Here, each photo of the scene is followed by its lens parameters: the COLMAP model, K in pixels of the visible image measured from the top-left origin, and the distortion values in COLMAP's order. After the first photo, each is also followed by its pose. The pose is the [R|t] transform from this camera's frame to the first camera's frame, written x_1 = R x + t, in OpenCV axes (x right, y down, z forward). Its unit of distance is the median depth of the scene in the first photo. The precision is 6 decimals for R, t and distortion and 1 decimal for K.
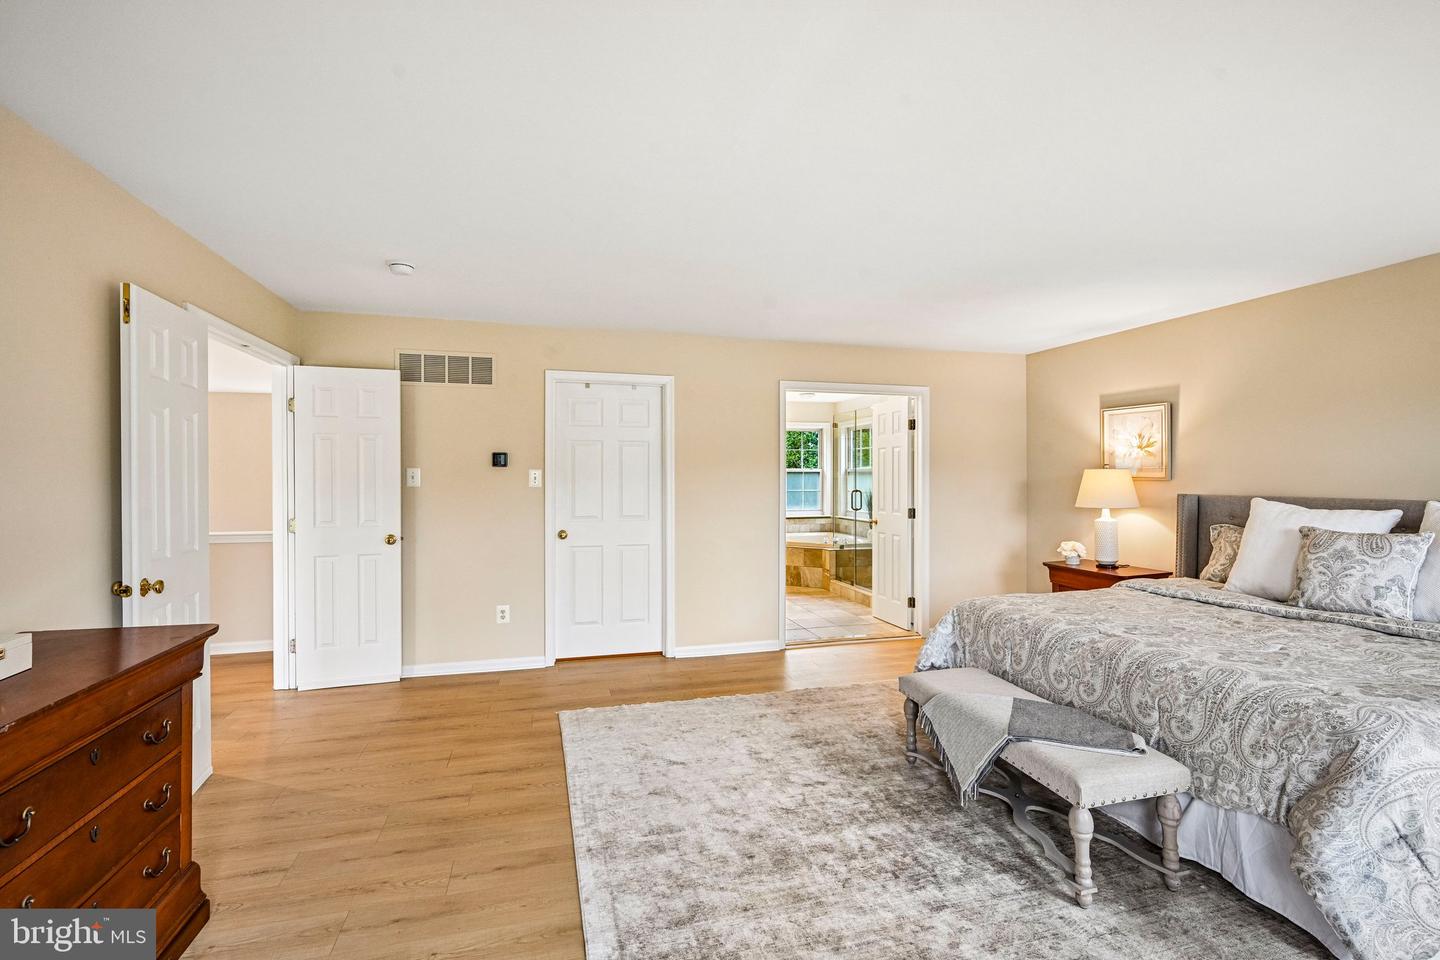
lens RADIAL K [[636.5, 0, 719.1], [0, 636.5, 478.3], [0, 0, 1]] dist [0.002879, 0.000192]
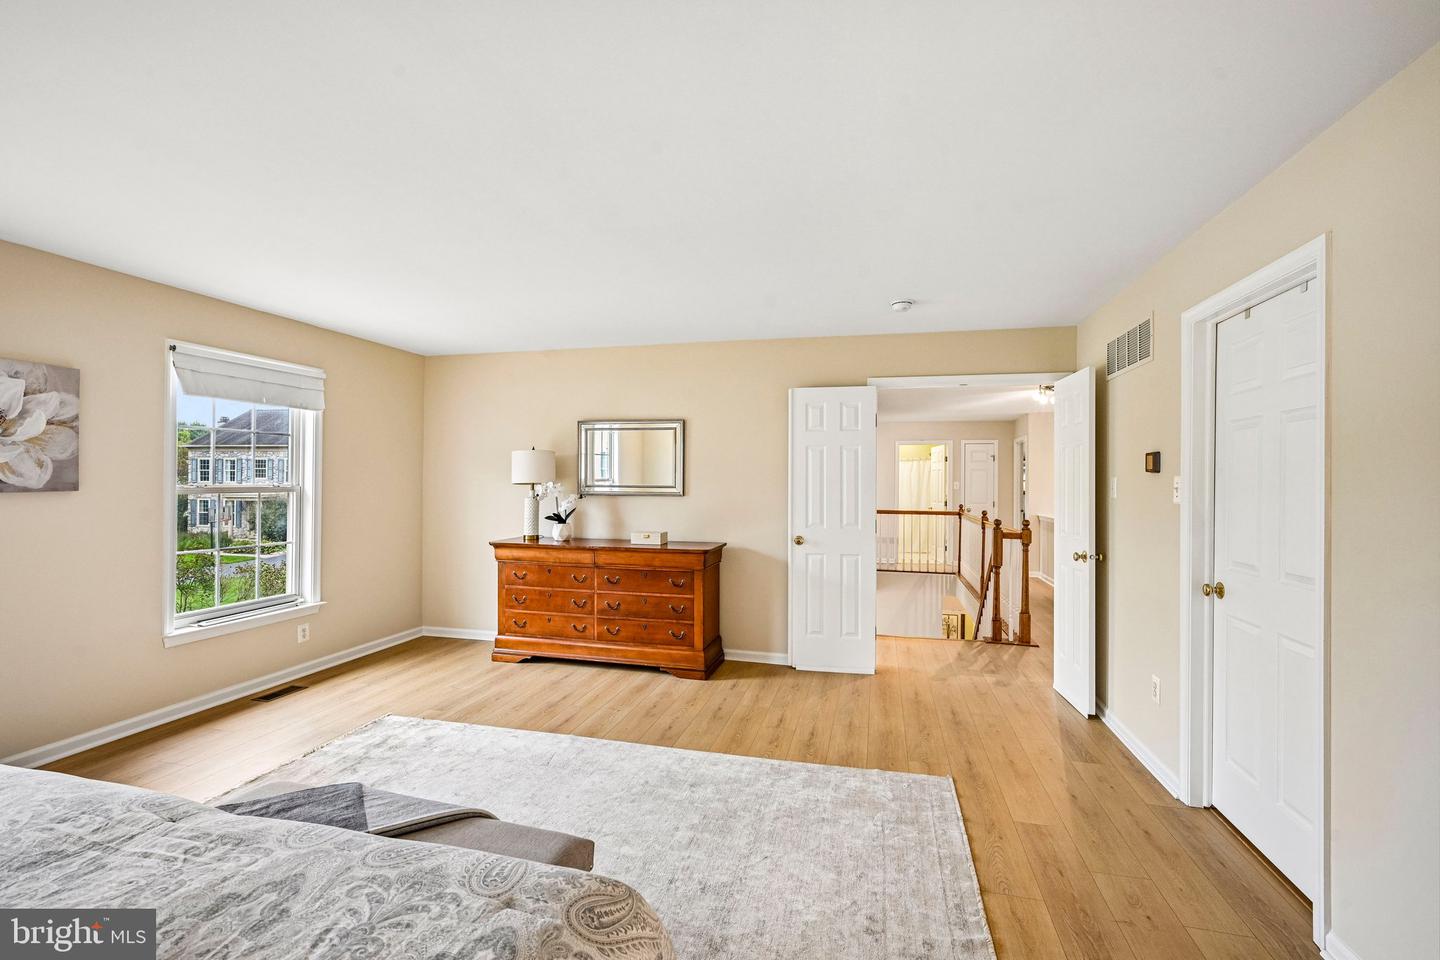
lens RADIAL K [[636.5, 0, 720.0], [0, 636.5, 478.6], [0, 0, 1]] dist [0.002879, 0.000192]
pose [[-0.500721, -0.009888, -0.865552, 0.734723], [-0.006871, 0.999949, -0.007448, -0.005946], [0.865581, 0.002218, -0.500763, 1.411996]]
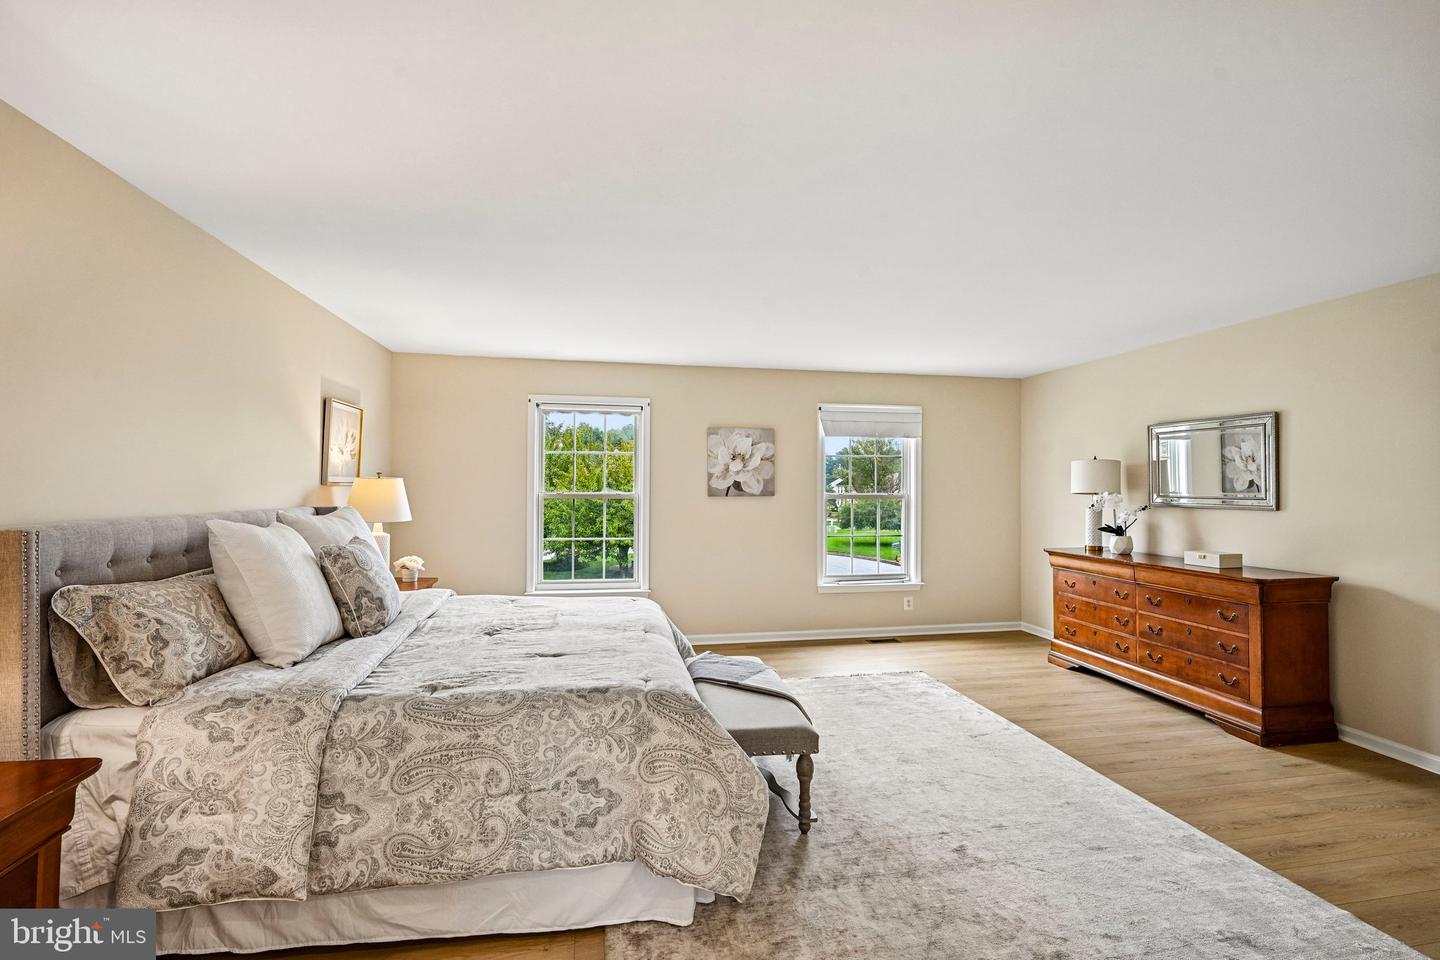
lens RADIAL K [[636.5, 0, 726.6], [0, 636.5, 486.7], [0, 0, 1]] dist [0.002879, 0.000192]
pose [[-0.996963, -0.008104, 0.077457, 0.351745], [-0.008299, 0.999963, -0.002197, -0.008568], [-0.077437, -0.002833, -0.996993, 1.869391]]
